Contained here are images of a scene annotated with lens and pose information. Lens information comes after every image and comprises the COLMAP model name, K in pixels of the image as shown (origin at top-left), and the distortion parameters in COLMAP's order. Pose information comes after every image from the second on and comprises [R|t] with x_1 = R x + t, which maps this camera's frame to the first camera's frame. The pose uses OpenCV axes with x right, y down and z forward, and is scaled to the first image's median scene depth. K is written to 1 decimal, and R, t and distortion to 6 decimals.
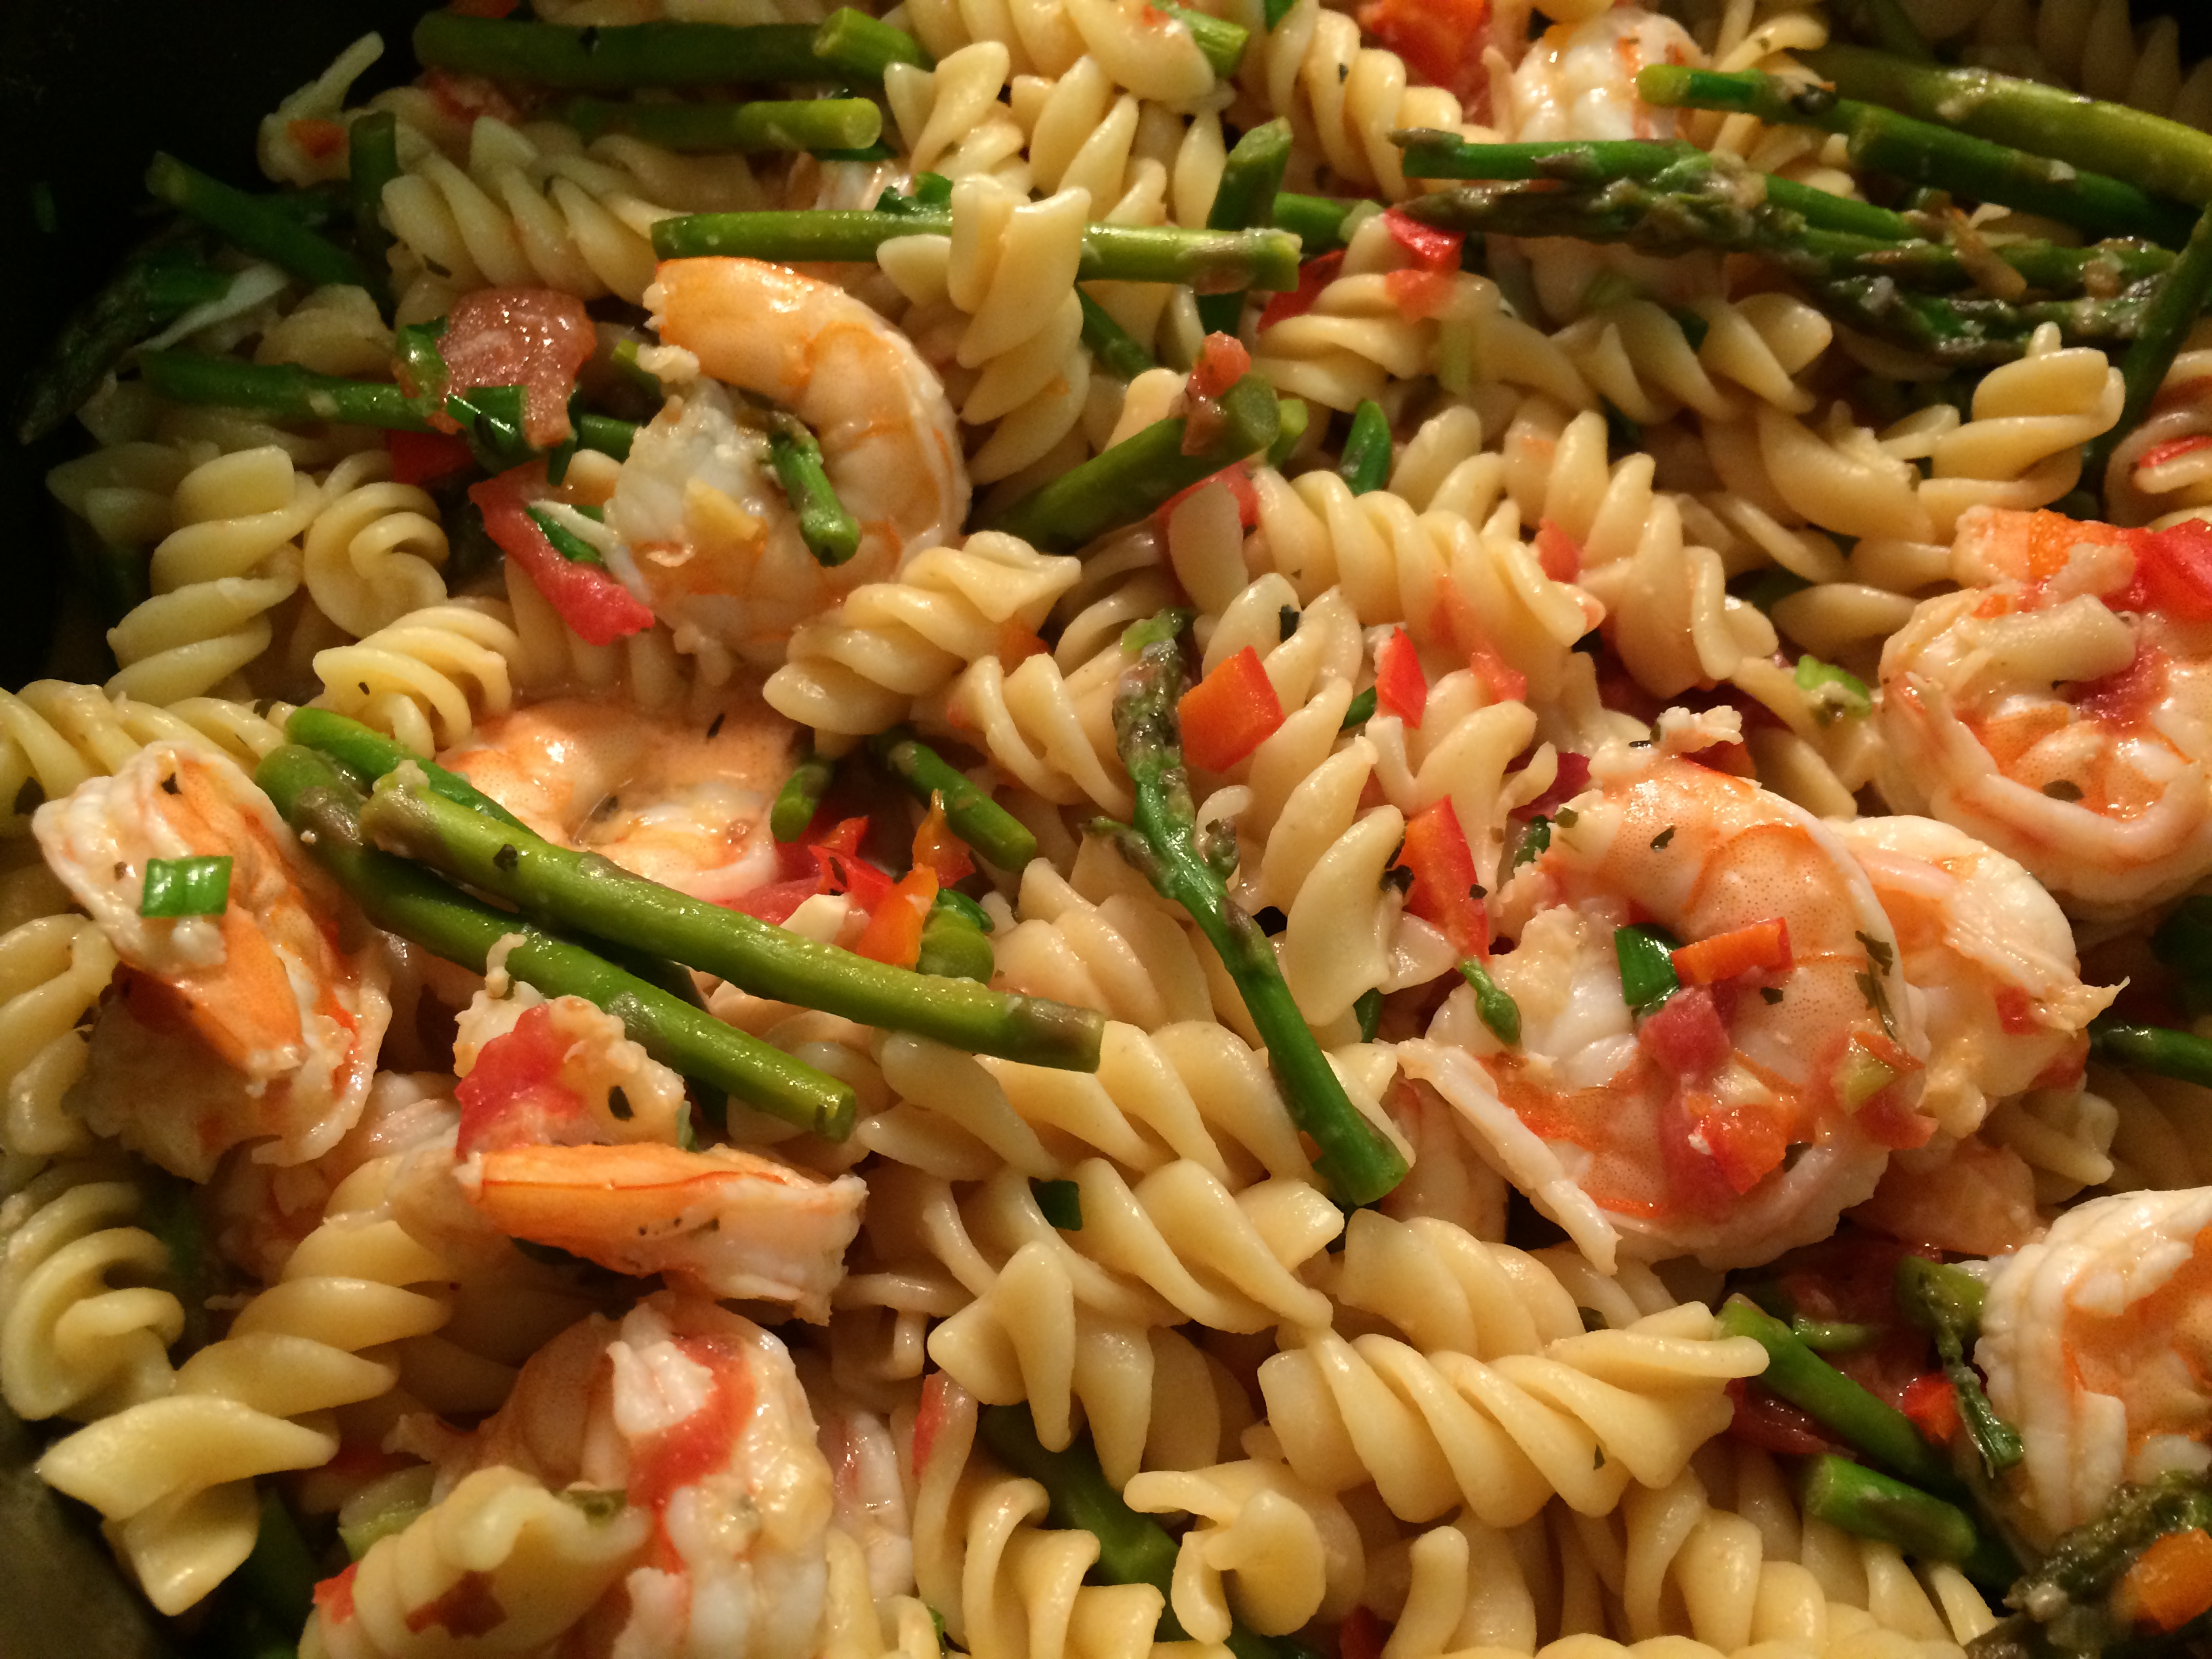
lens RADIAL K [[2027.4, 0, 1106.0], [0, 2027.4, 829.5], [0, 0, 1]] dist [0.095725, -0.156914]
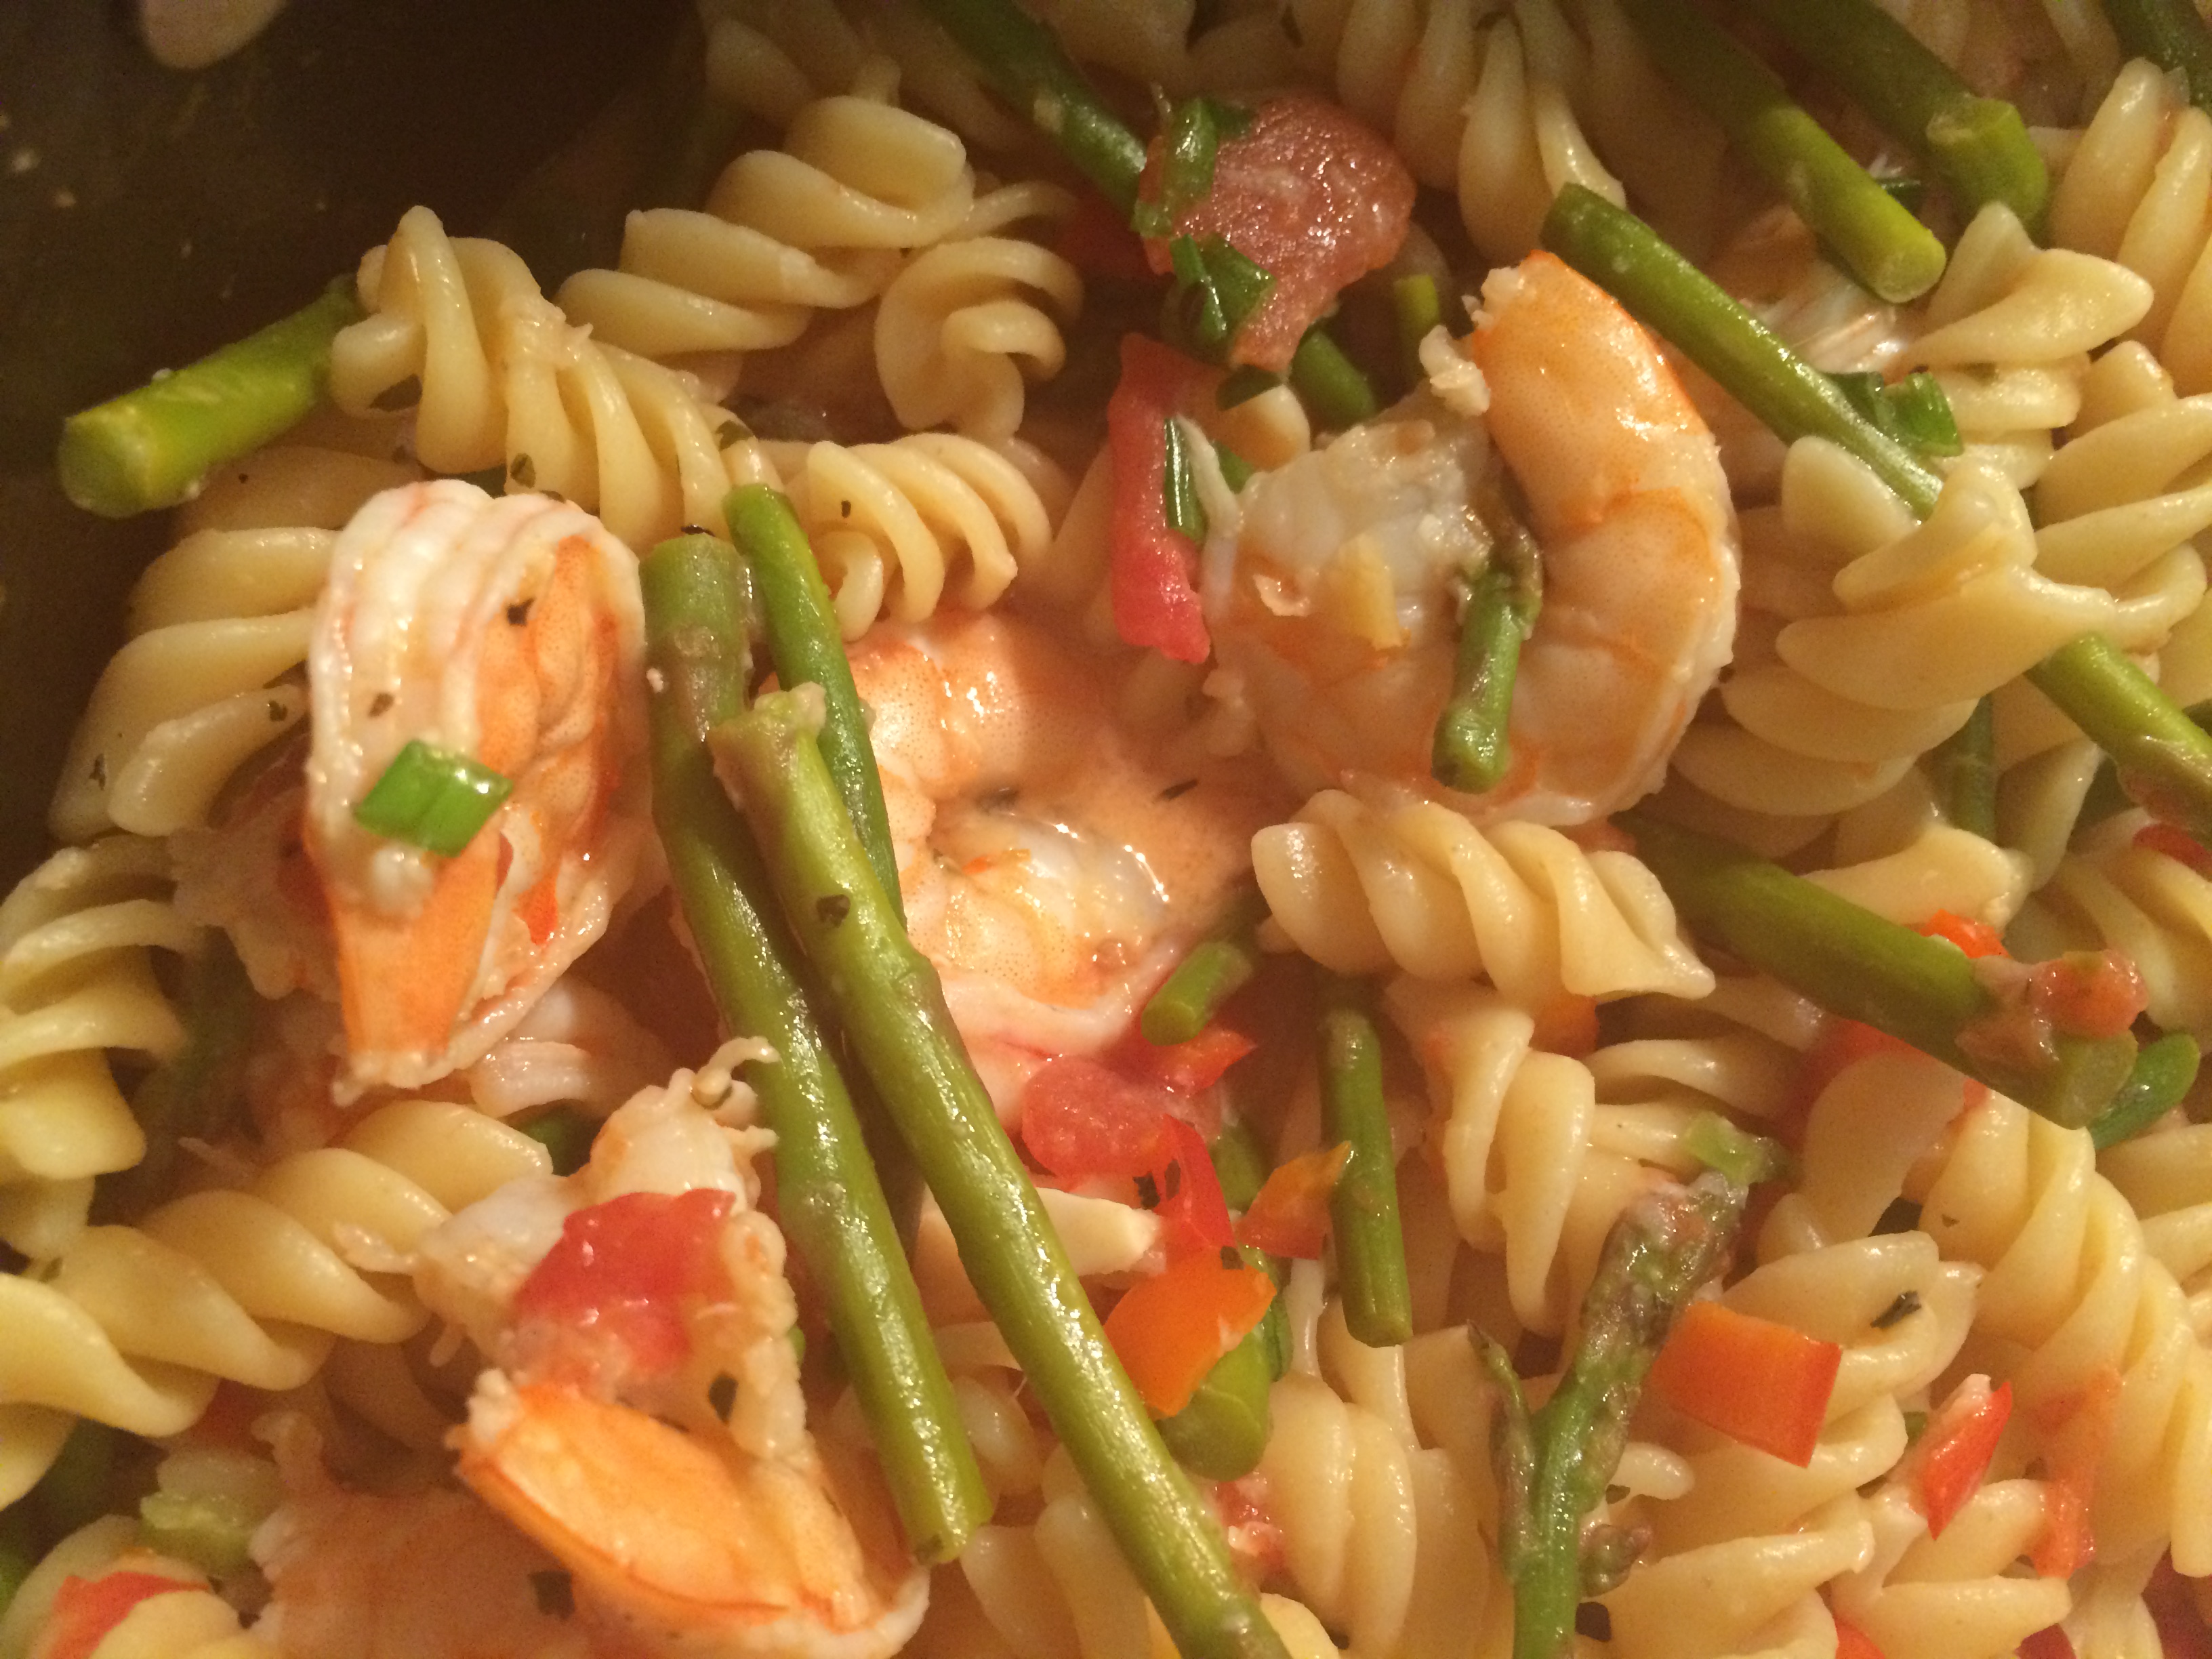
lens RADIAL K [[2027.4, 0, 1106.0], [0, 2027.4, 829.5], [0, 0, 1]] dist [0.095725, -0.156914]
pose [[0.763134, 0.645388, -0.033174, -0.184265], [-0.623663, 0.748952, 0.223866, -0.197253], [0.169326, -0.150151, 0.974055, 0.272871]]
